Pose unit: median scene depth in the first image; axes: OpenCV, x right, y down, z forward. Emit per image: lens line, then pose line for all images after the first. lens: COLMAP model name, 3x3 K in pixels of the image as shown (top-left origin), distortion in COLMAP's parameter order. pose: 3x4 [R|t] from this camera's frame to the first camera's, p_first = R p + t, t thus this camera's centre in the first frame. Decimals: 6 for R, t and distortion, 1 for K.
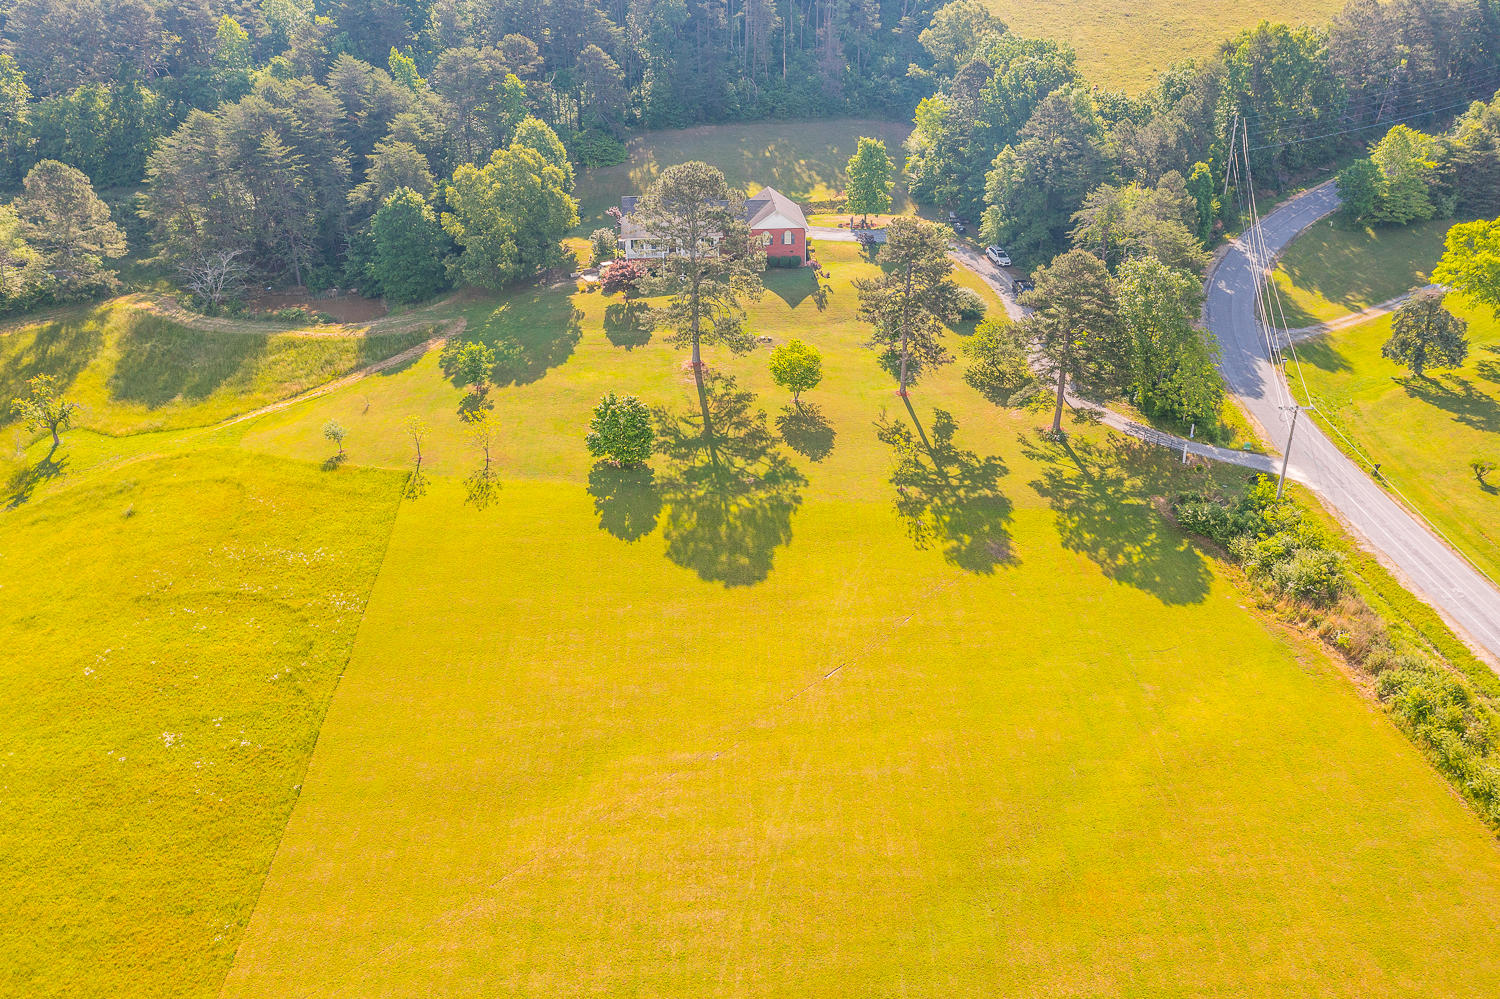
lens RADIAL K [[1189.5, 0, 745.9], [0, 1189.5, 497.1], [0, 0, 1]] dist [-0.010627, 0.010476]
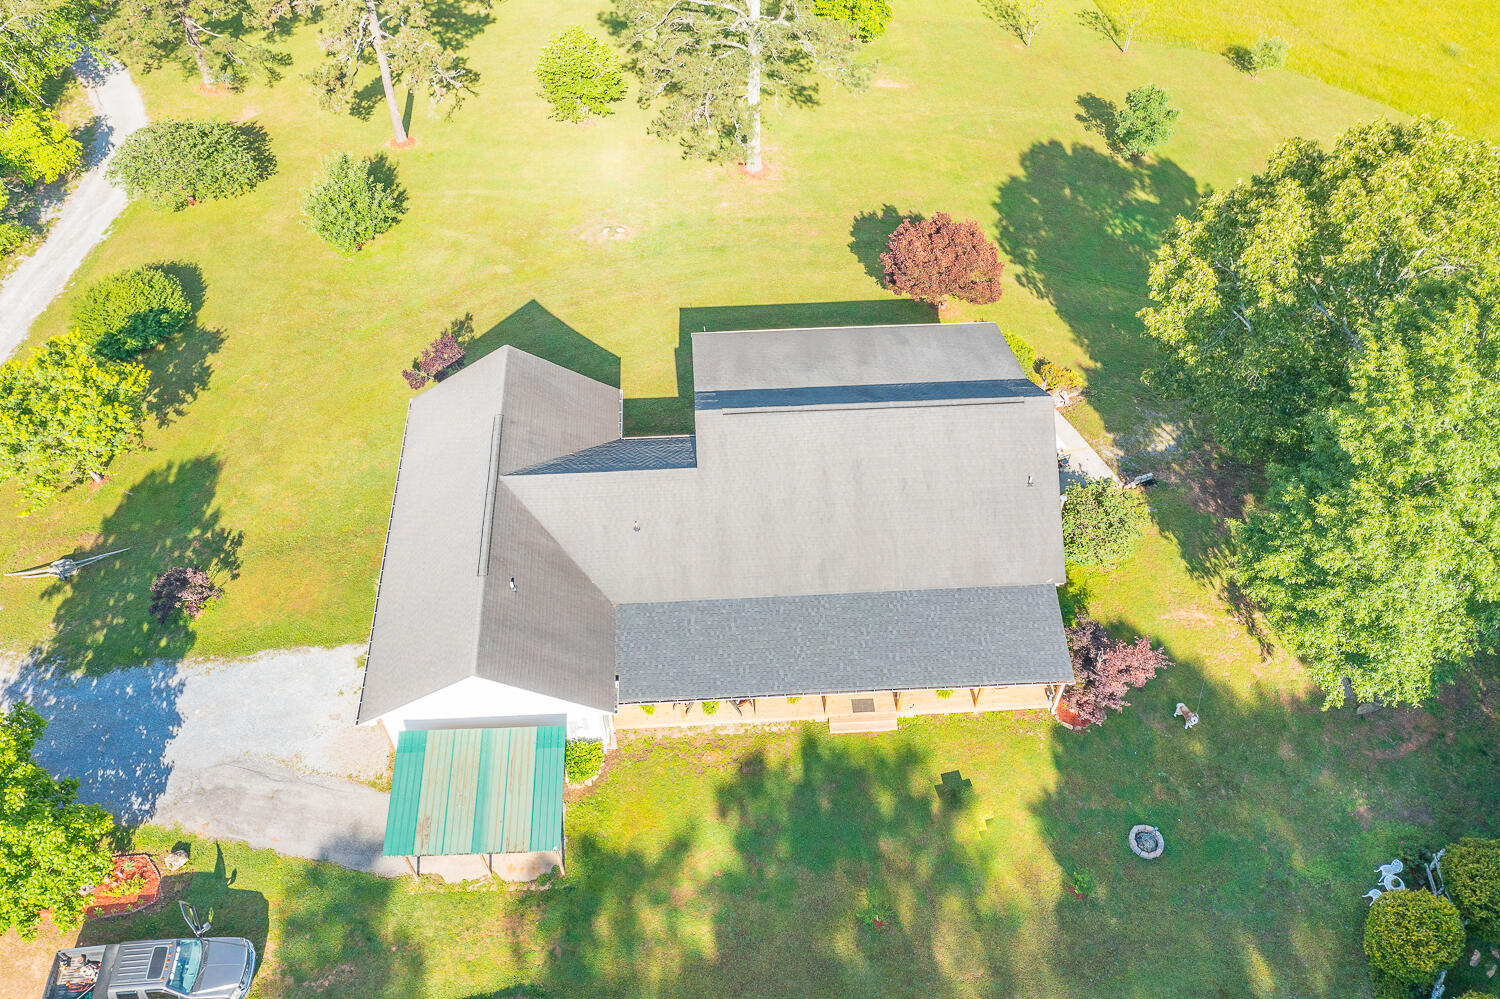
lens RADIAL K [[1191.3, 0, 745.1], [0, 1191.3, 495.8], [0, 0, 1]] dist [-0.005347, 0.004002]
pose [[-0.999964, 0.003621, 0.007638, -0.042216], [0.008271, 0.232628, 0.972531, -0.607180], [0.001745, 0.972559, -0.232650, 1.279727]]
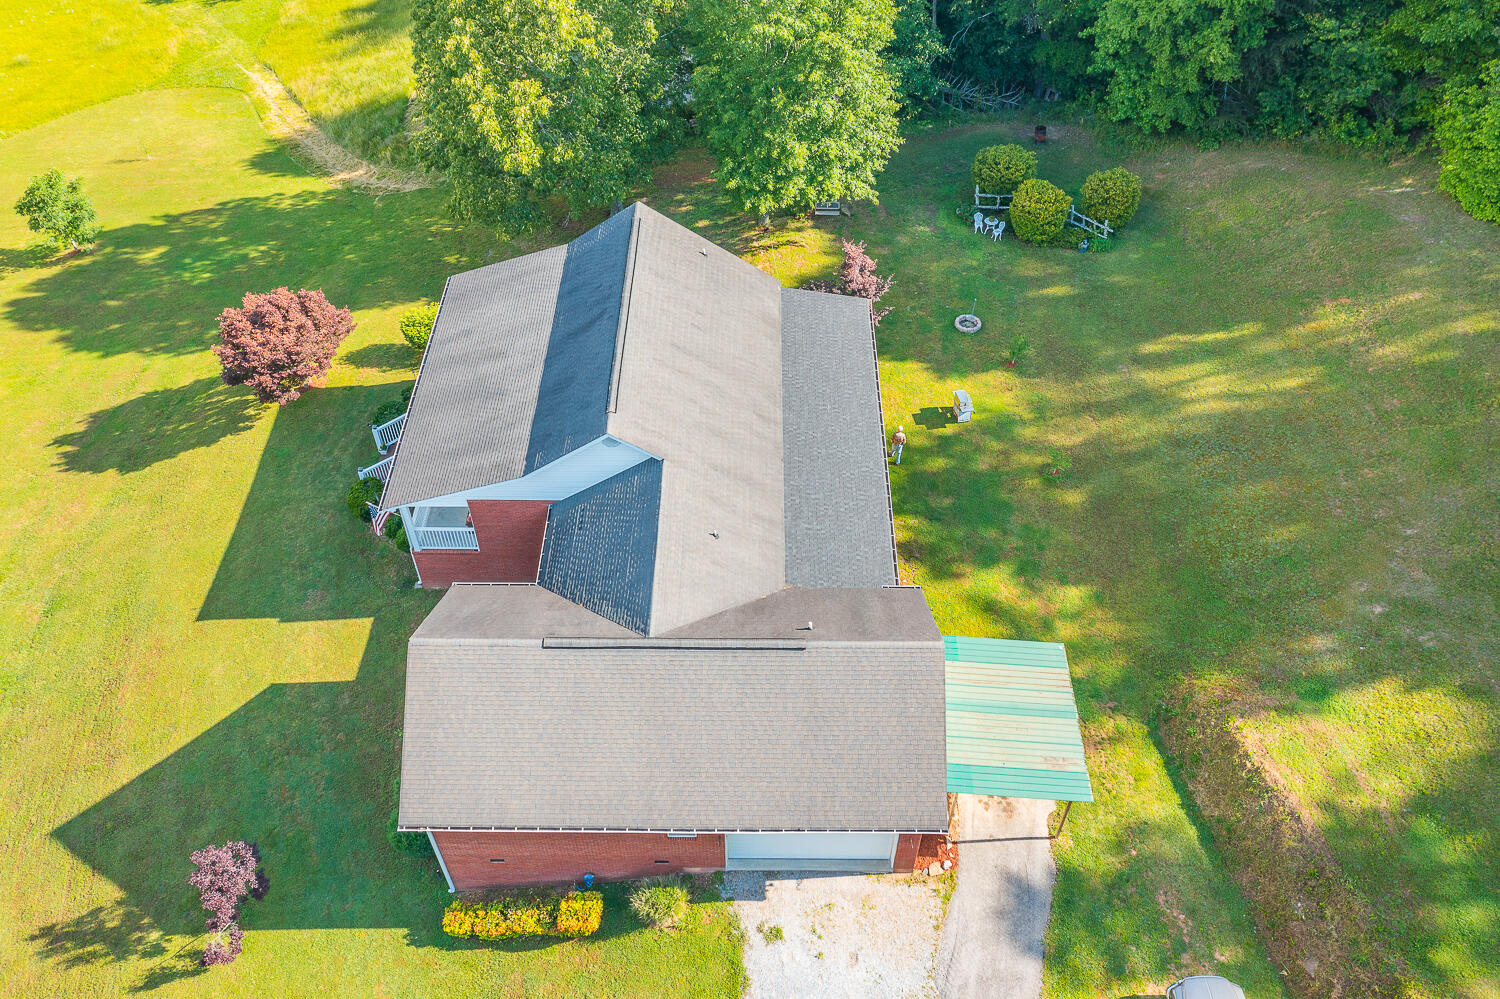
lens RADIAL K [[1183.7, 0, 747.8], [0, 1183.7, 499.8], [0, 0, 1]] dist [-0.009295, -0.000072]
pose [[-0.067003, 0.736572, -0.673033, 0.169856], [-0.440062, 0.583578, 0.682482, -0.496497], [0.895464, 0.341905, 0.285036, 1.138640]]
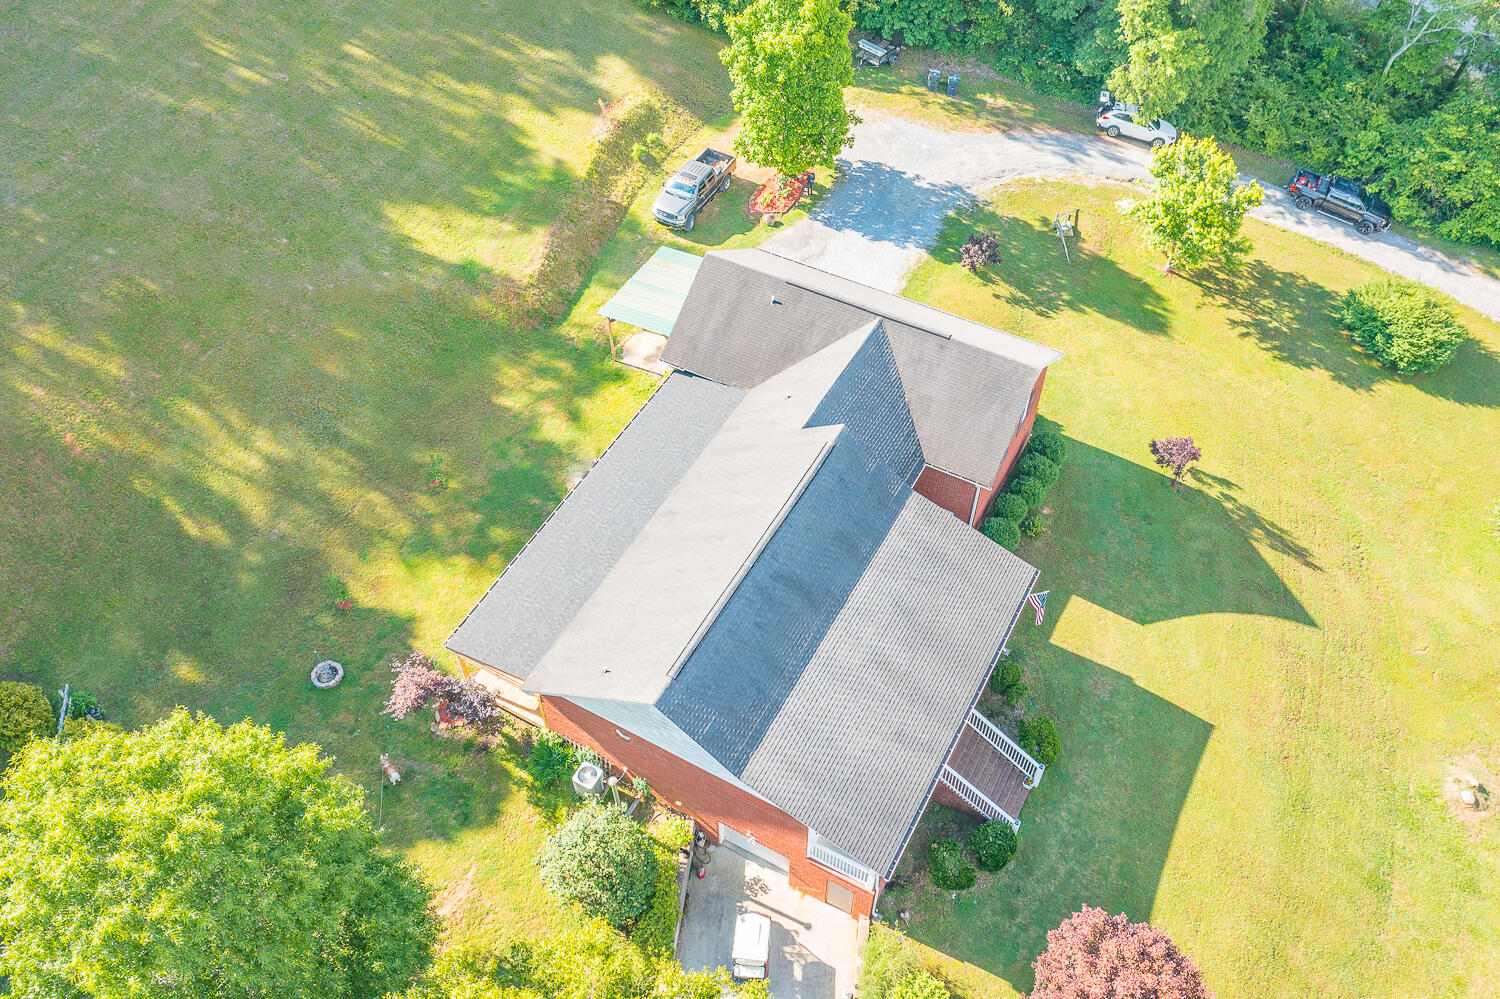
lens RADIAL K [[1191.3, 0, 745.1], [0, 1191.3, 495.8], [0, 0, 1]] dist [-0.005347, 0.004002]
pose [[0.534018, -0.645324, 0.546243, -0.227223], [0.374611, 0.759798, 0.531389, -0.466277], [-0.757952, -0.079143, 0.647491, 0.994873]]
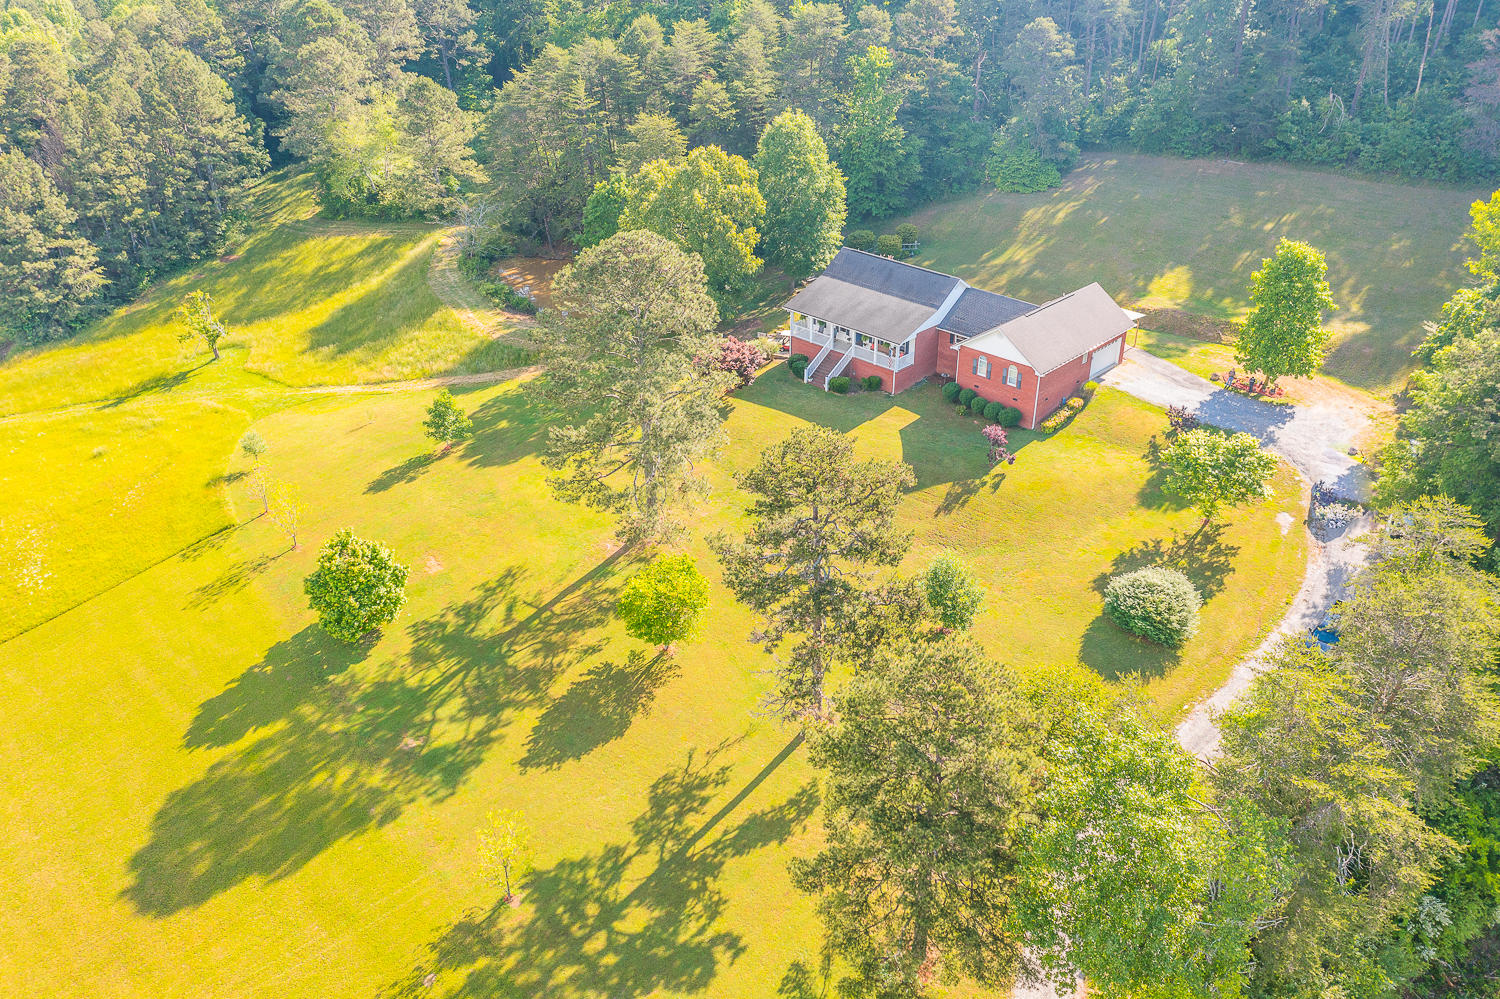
lens RADIAL K [[1210.7, 0, 744.0], [0, 1210.7, 464.7], [0, 0, 1]] dist [-0.013404, 0.009097]
pose [[0.671326, 0.348464, -0.654136, 0.422522], [-0.326161, 0.931426, 0.161447, -0.270704], [0.665538, 0.104970, 0.738946, 0.540518]]
